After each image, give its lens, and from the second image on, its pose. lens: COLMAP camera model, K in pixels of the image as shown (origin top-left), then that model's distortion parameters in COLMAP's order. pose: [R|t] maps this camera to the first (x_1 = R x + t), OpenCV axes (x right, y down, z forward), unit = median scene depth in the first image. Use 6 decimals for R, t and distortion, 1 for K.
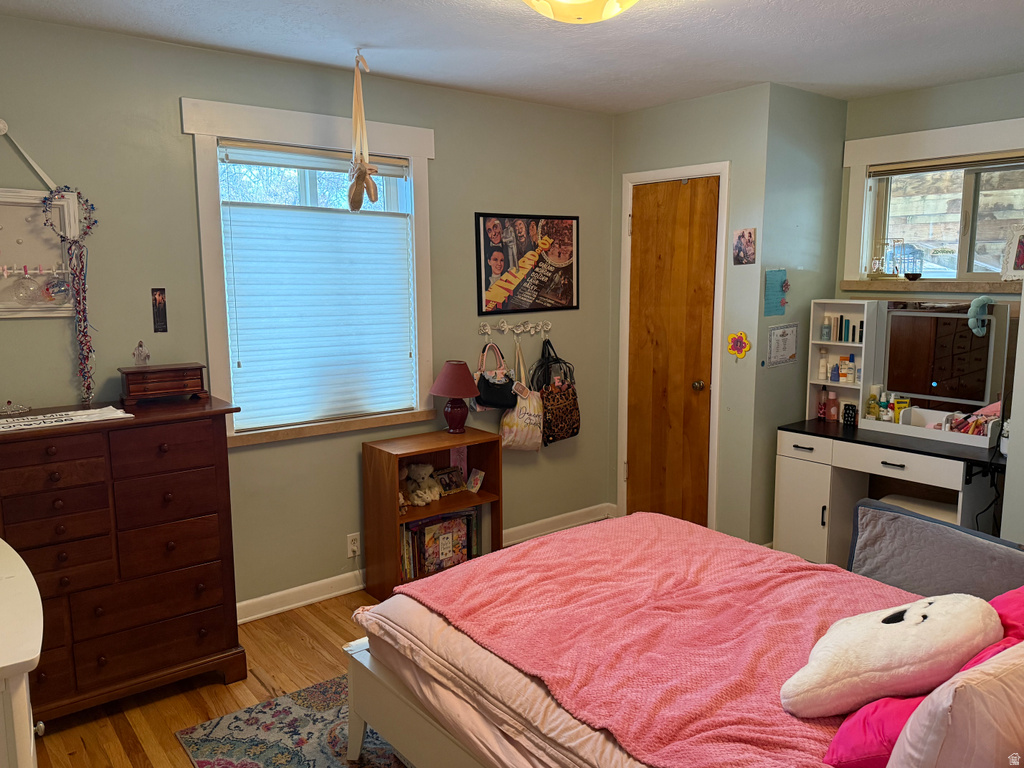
lens RADIAL K [[777.6, 0, 504.0], [0, 777.6, 387.3], [0, 0, 1]] dist [0.069573, -0.093653]
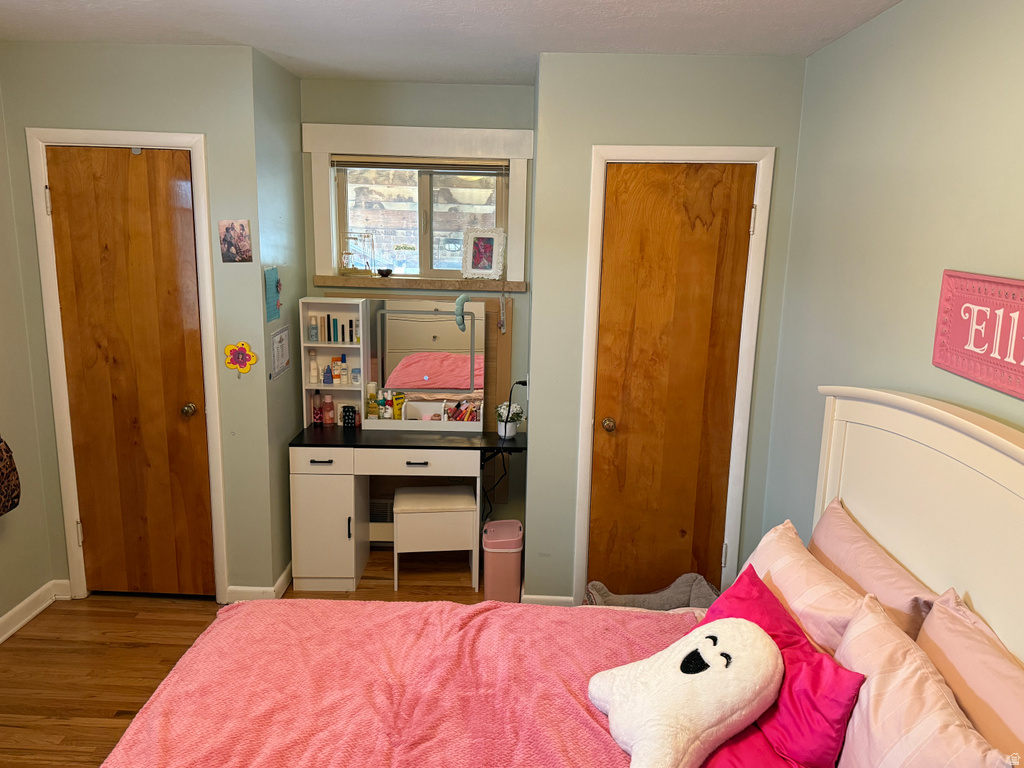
lens RADIAL K [[777.6, 0, 515.3], [0, 777.6, 384.9], [0, 0, 1]] dist [0.069573, -0.093653]
pose [[0.623149, -0.135011, 0.770362, -0.170258], [0.089310, 0.990828, 0.101406, -0.084121], [-0.776987, 0.005610, 0.629492, 0.237212]]
